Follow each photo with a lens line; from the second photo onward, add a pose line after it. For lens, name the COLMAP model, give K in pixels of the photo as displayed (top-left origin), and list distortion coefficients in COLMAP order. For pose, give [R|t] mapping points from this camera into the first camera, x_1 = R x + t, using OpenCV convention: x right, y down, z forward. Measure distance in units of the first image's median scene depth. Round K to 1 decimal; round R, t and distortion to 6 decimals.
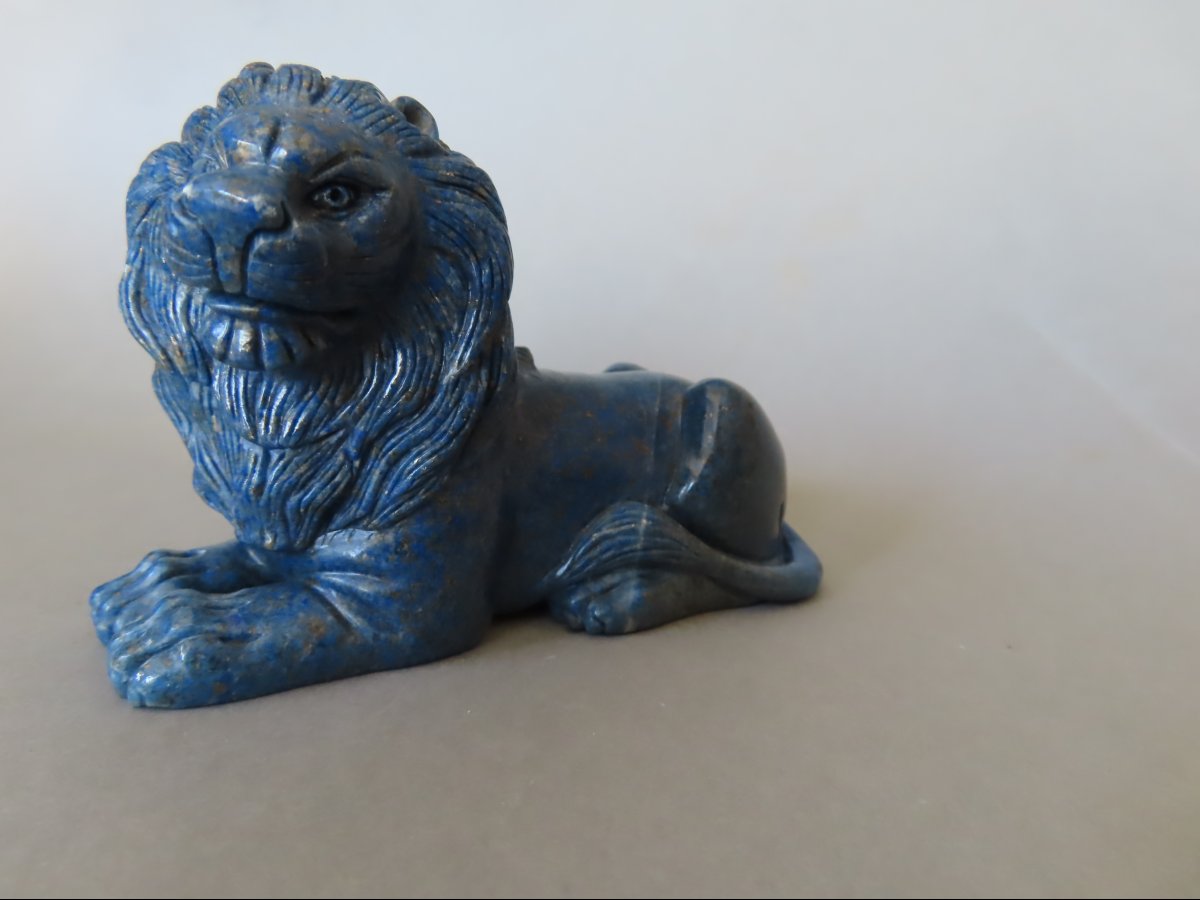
lens RADIAL K [[871.2, 0, 600.0], [0, 871.2, 450.0], [0, 0, 1]] dist [-0.007747, -0.001460]
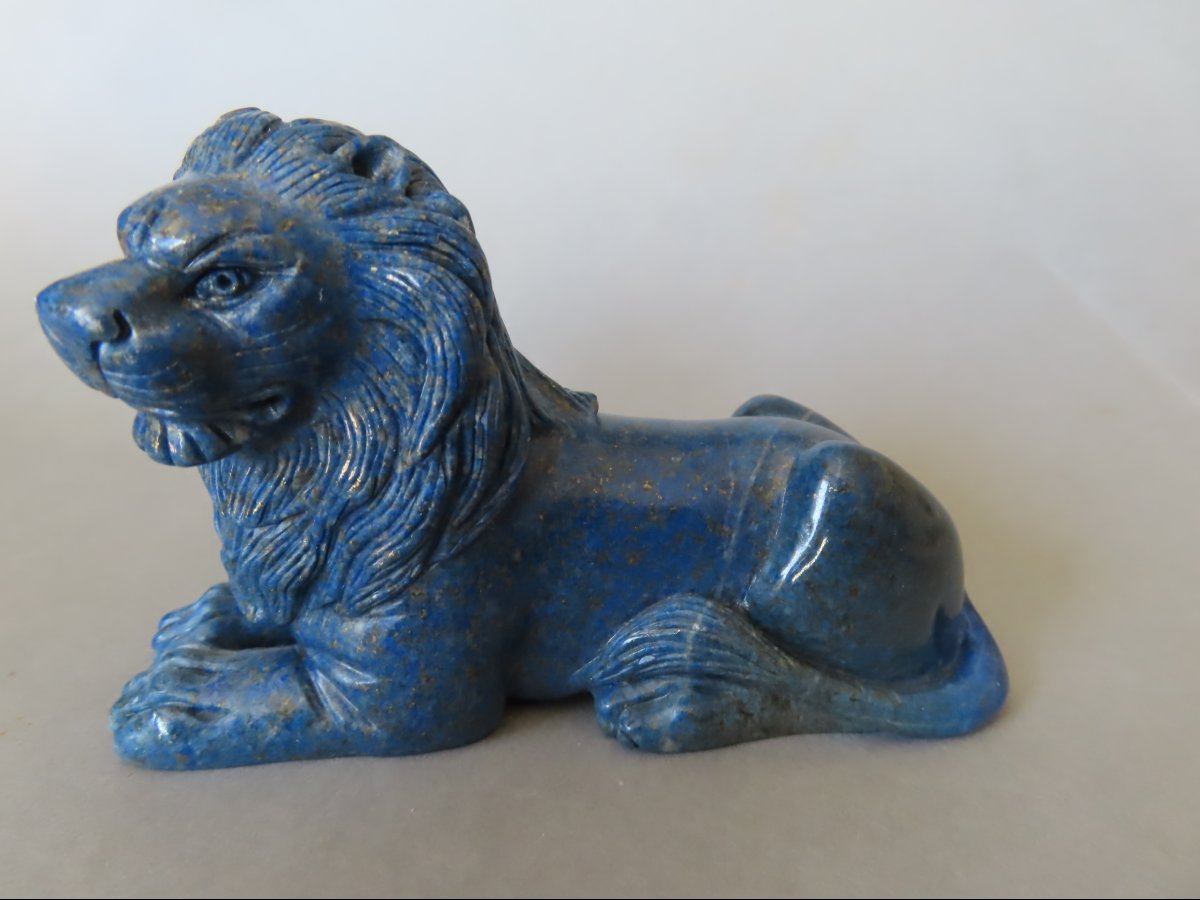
lens RADIAL K [[871.2, 0, 600.0], [0, 871.2, 450.0], [0, 0, 1]] dist [-0.007747, -0.001460]
pose [[0.895028, 0.093569, -0.436085, 0.382722], [-0.047714, 0.992223, 0.114967, -0.209957], [0.443451, -0.082091, 0.892531, 0.314694]]
